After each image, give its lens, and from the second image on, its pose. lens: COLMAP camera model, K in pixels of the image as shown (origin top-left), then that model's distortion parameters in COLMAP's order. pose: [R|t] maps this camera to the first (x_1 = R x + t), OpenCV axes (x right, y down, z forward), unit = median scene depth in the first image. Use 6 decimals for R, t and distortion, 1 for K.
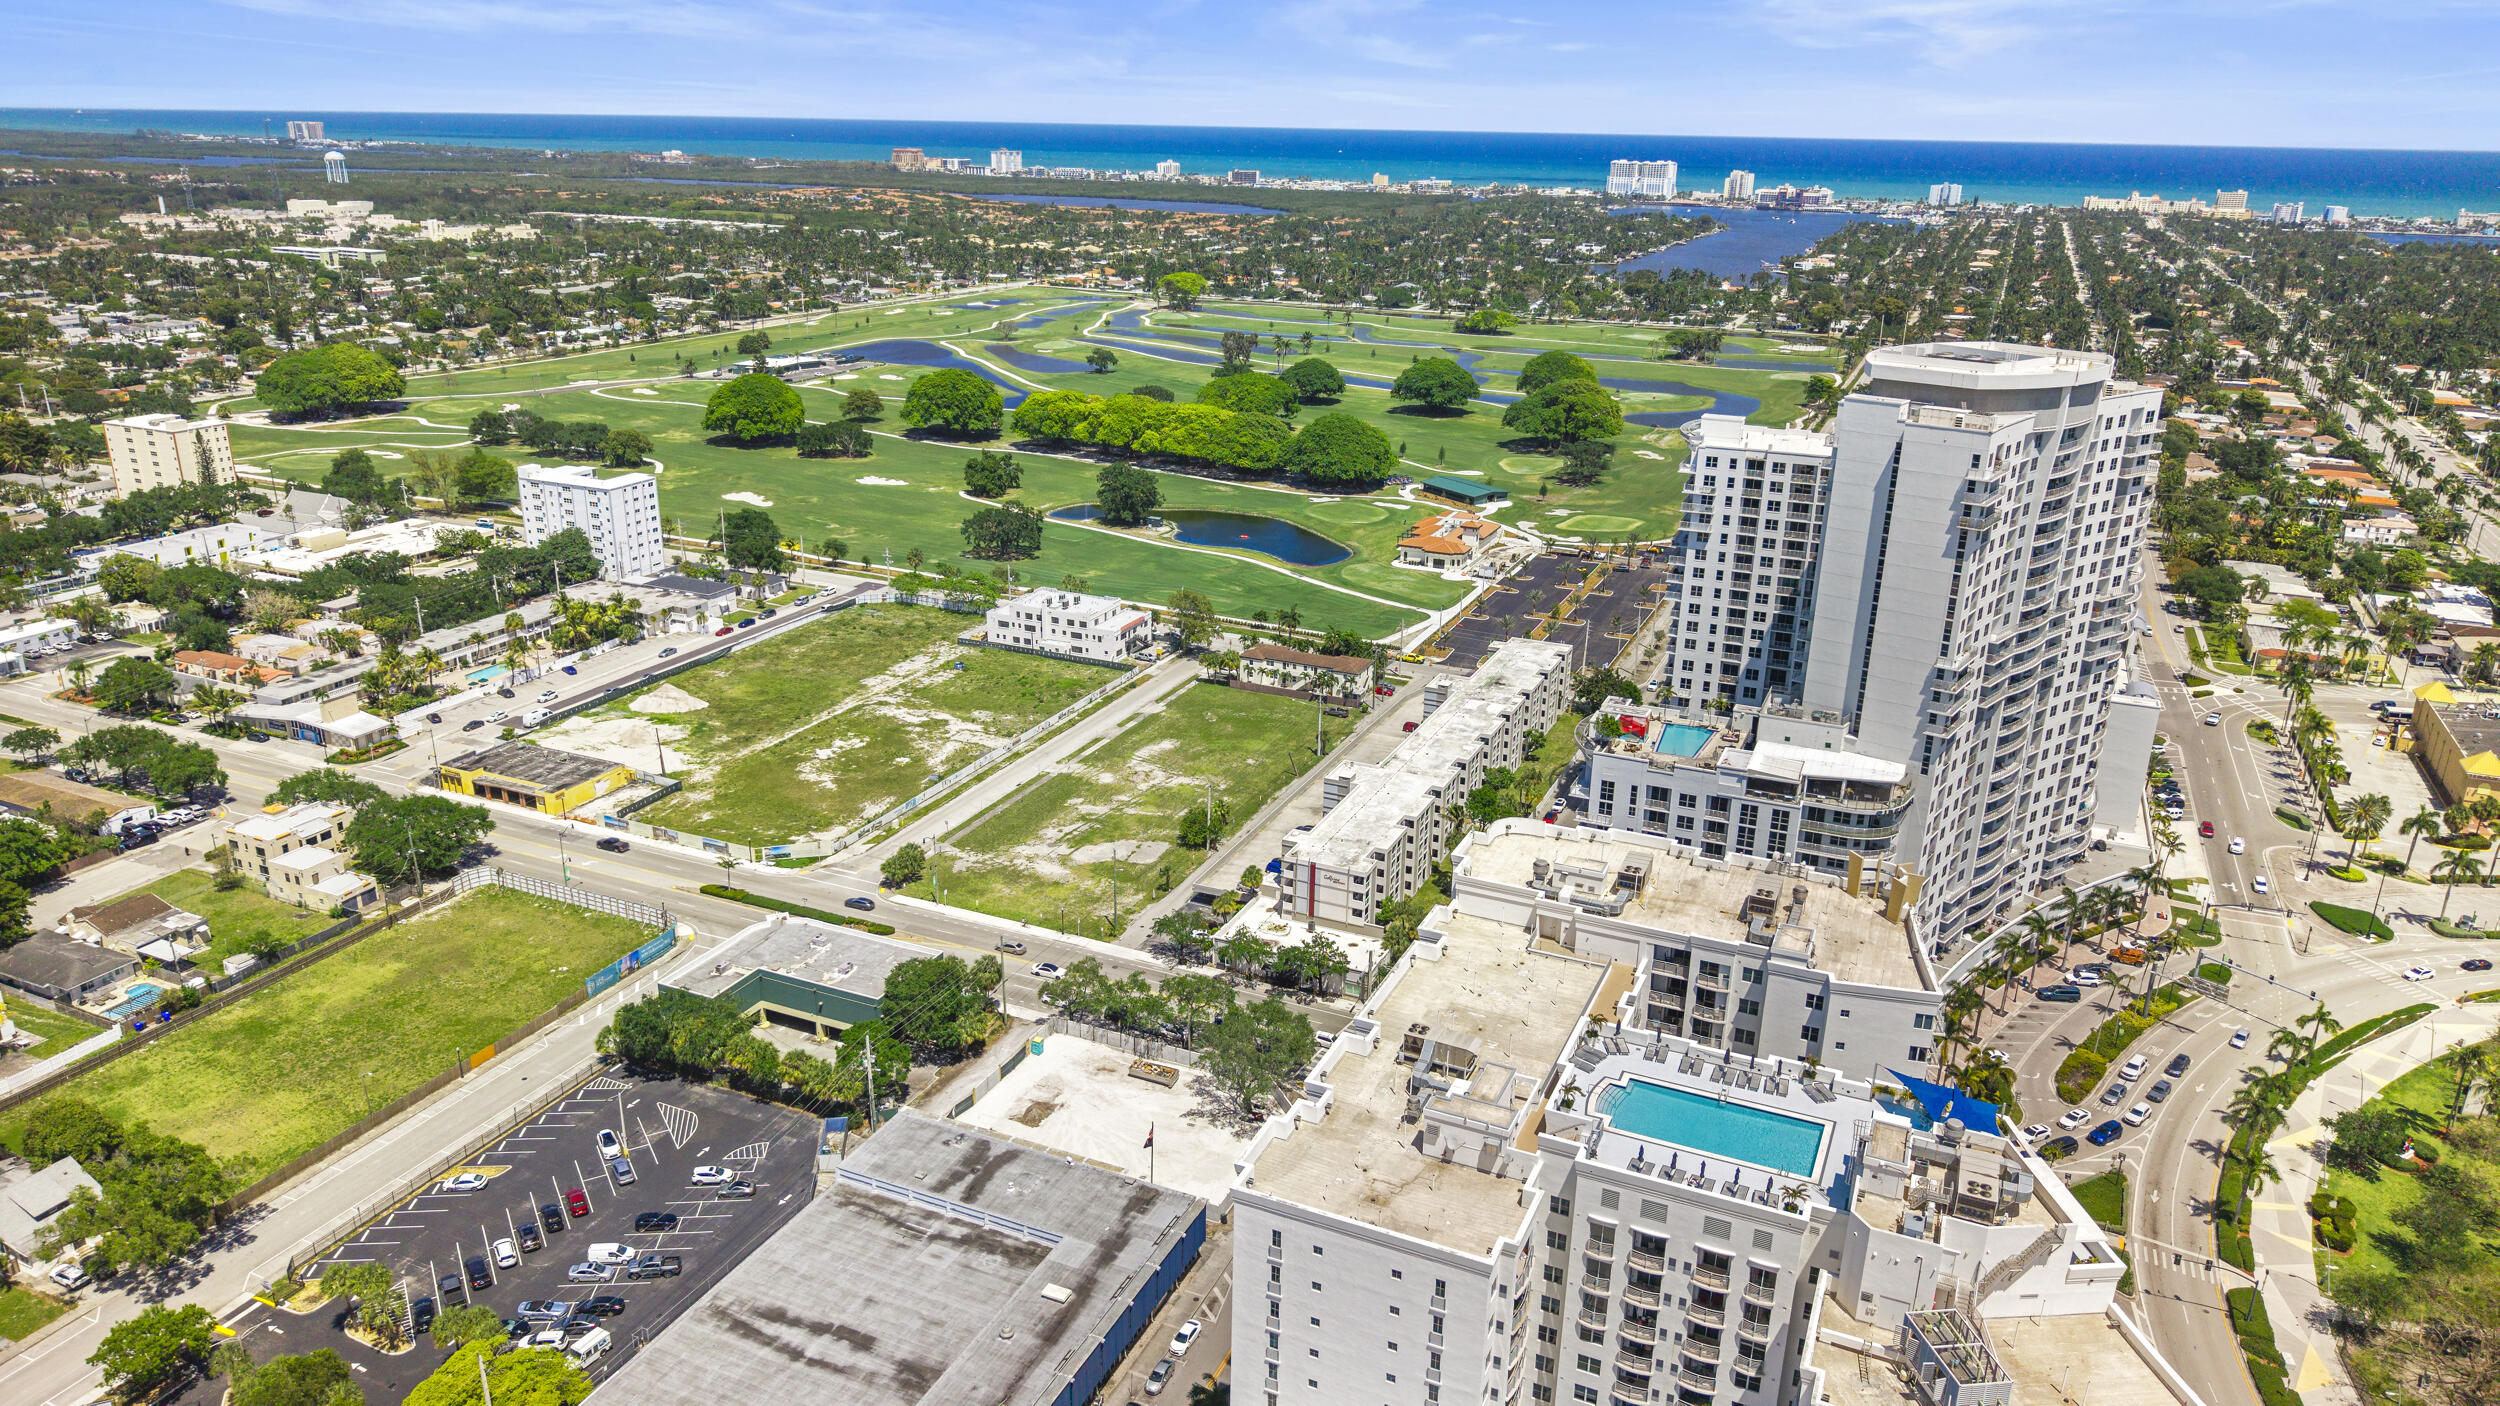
lens RADIAL K [[1675.7, 0, 1240.2], [0, 1675.7, 724.2], [0, 0, 1]] dist [0.014599, -0.011832]
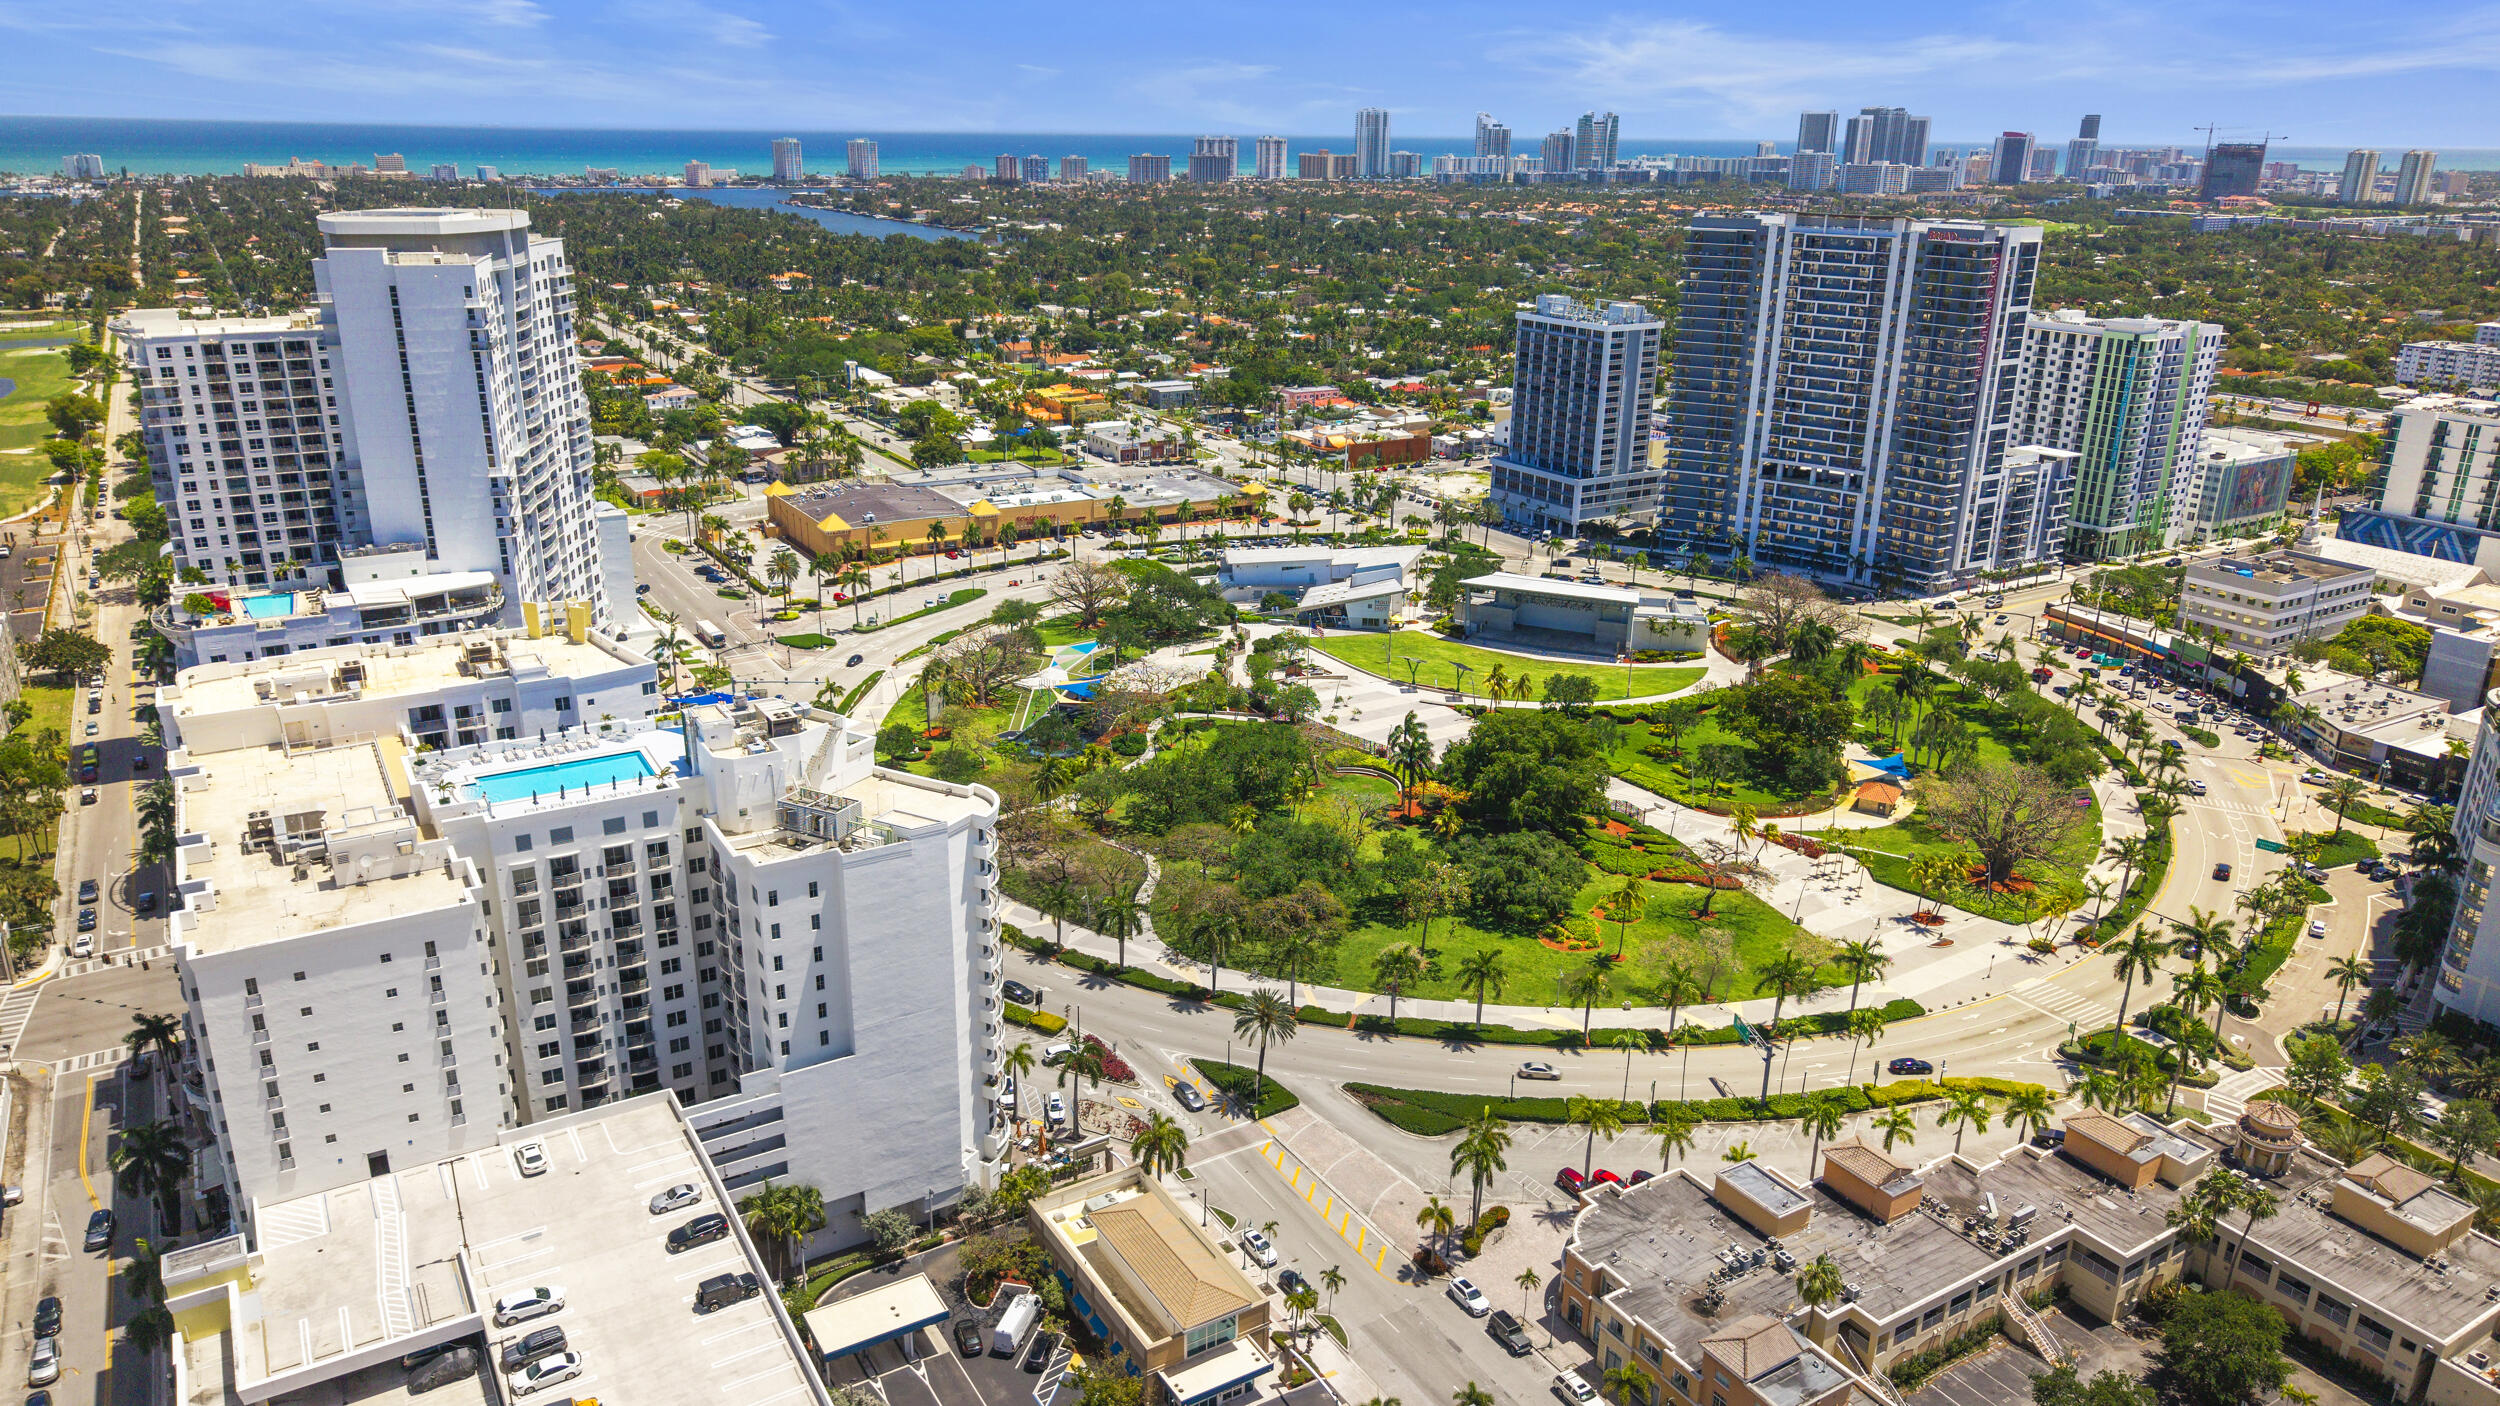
lens RADIAL K [[1675.7, 0, 1255.7], [0, 1675.7, 709.5], [0, 0, 1]] dist [0.014599, -0.011832]
pose [[0.564136, -0.286068, 0.774542, -0.153397], [0.278233, 0.949063, 0.147874, 0.062631], [-0.777391, 0.132082, 0.614994, -0.065077]]
